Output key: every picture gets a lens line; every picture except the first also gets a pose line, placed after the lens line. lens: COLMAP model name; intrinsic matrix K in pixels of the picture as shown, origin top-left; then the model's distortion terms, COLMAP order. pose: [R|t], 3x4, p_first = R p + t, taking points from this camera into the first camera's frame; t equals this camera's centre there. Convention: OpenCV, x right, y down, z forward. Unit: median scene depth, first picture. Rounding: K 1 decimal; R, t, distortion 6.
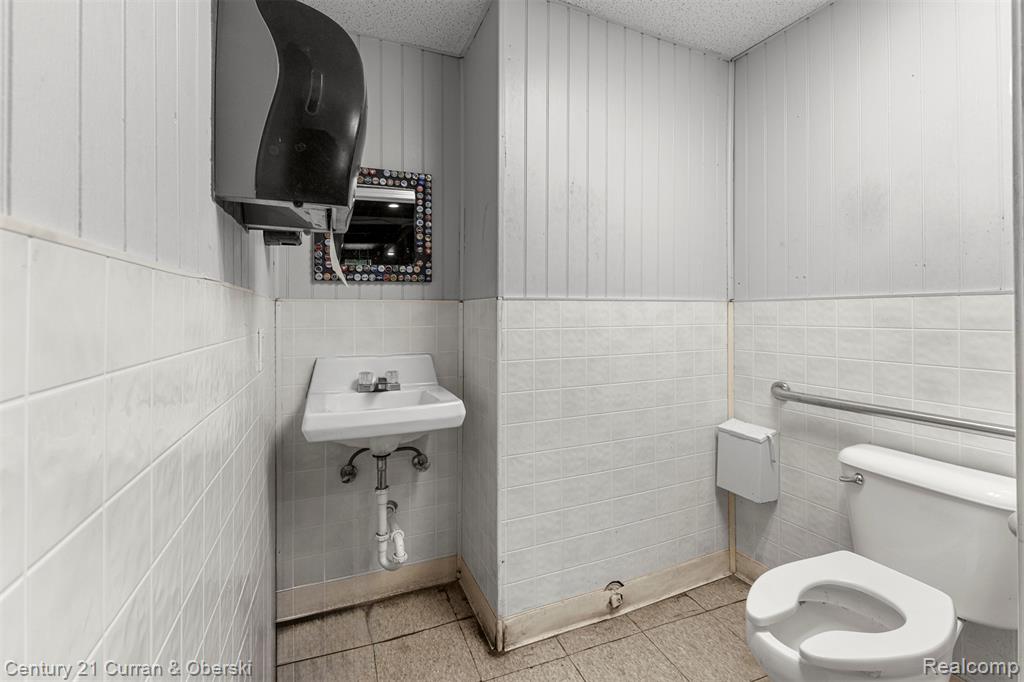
lens RADIAL K [[445.8, 0, 514.0], [0, 445.8, 320.1], [0, 0, 1]] dist [0.001477, 0.000311]
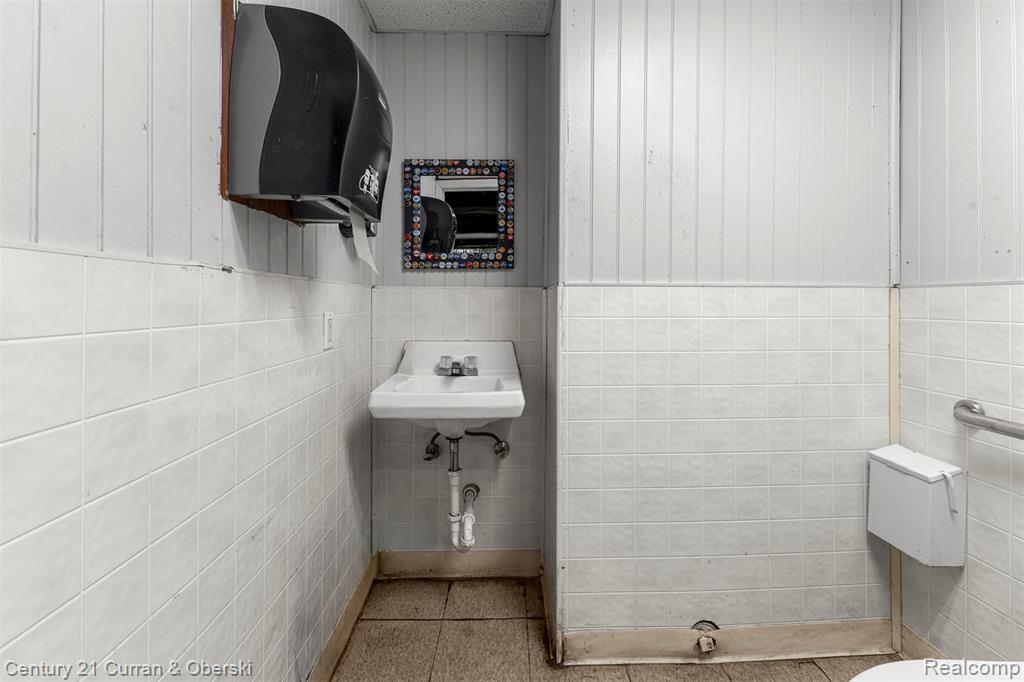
lens RADIAL K [[449.8, 0, 512.6], [0, 449.8, 308.1], [0, 0, 1]] dist [0.003231, 0.000088]
pose [[0.933154, 0.013117, -0.359238, 0.183953], [-0.013840, 0.999904, 0.000561, 0.001786], [0.359211, 0.004449, 0.933246, 0.075046]]
